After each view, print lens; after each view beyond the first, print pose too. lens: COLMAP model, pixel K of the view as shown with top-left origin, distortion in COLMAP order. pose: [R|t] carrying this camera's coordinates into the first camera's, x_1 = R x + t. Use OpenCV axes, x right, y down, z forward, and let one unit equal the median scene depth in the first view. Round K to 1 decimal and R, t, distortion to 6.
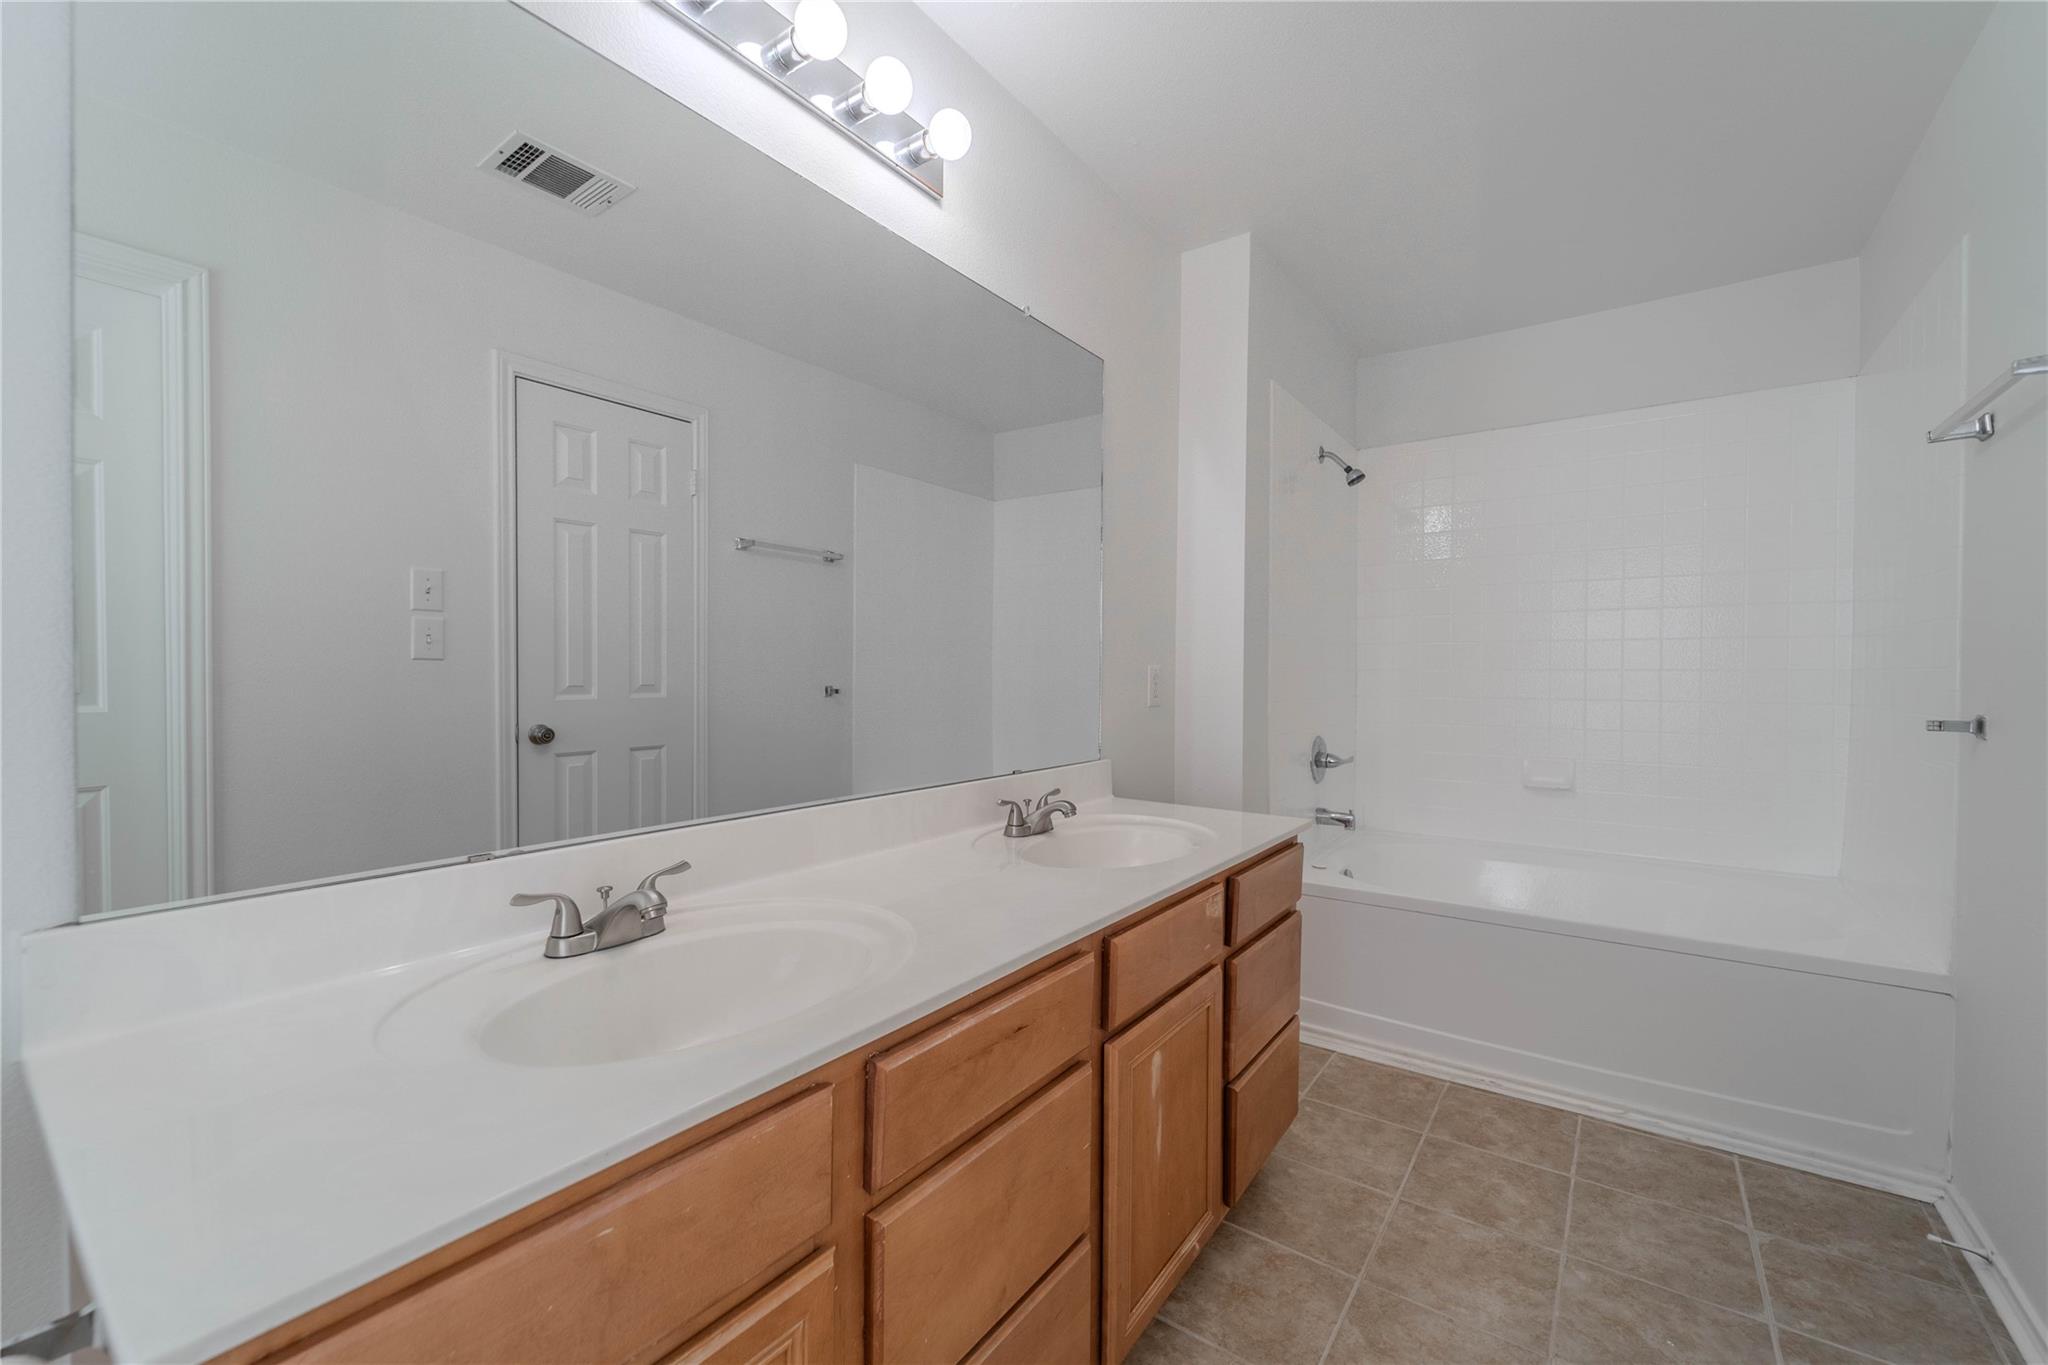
lens RADIAL K [[819.0, 0, 1024.9], [0, 819.0, 687.4], [0, 0, 1]] dist [0.001285, 0.000273]
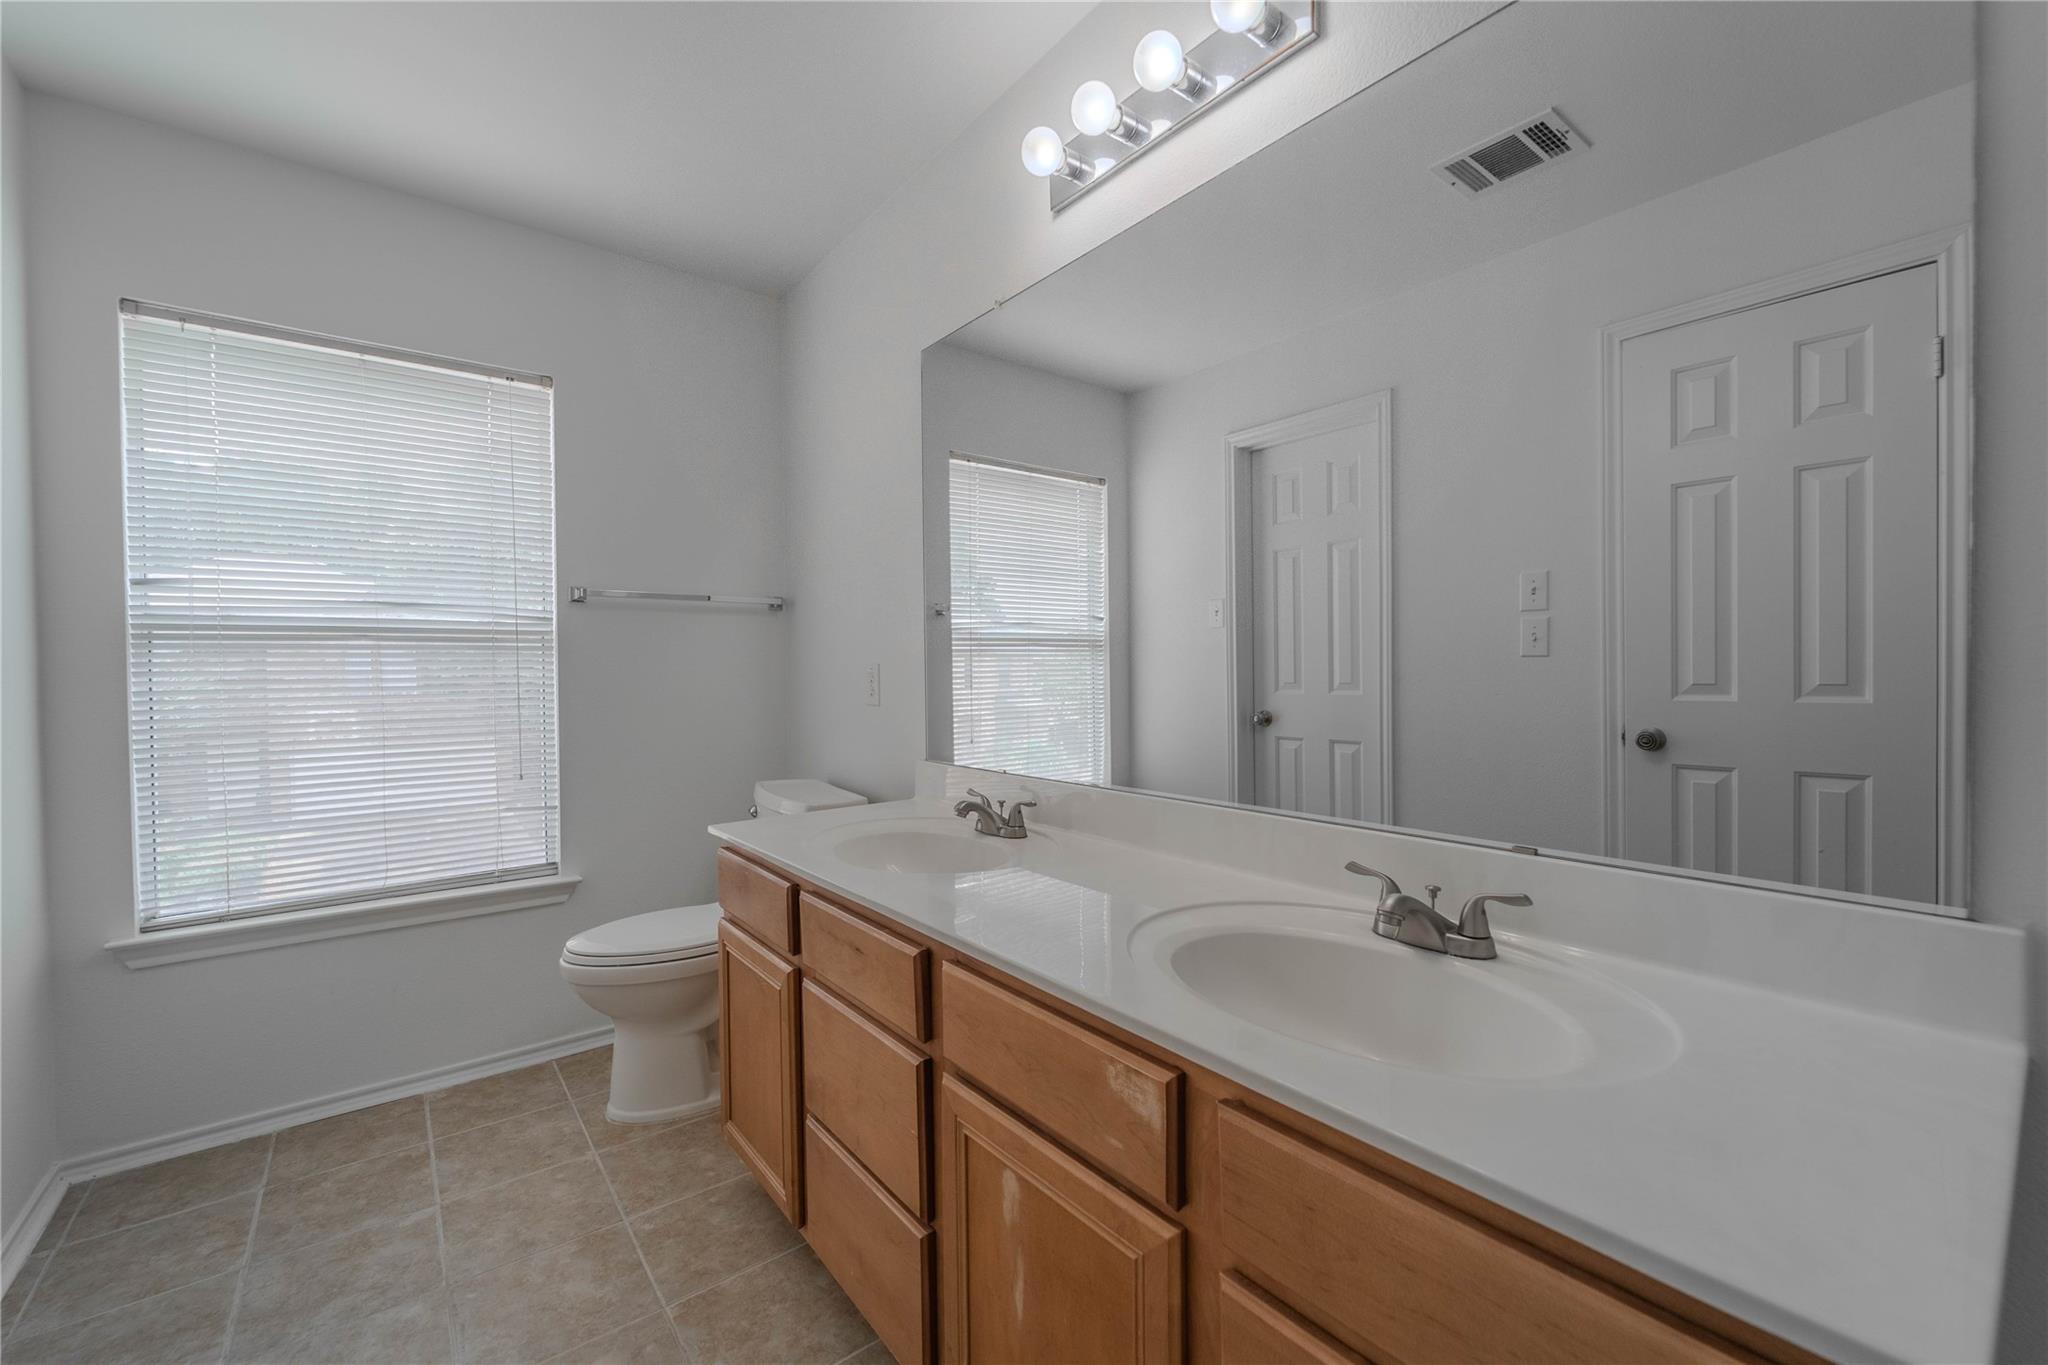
lens RADIAL K [[826.3, 0, 1027.2], [0, 826.3, 683.8], [0, 0, 1]] dist [0.002831, -0.003677]
pose [[-0.269946, 0.012643, -0.962792, 0.573471], [-0.009426, 0.999831, 0.015772, -0.011940], [0.962829, 0.013333, -0.269781, 0.785724]]
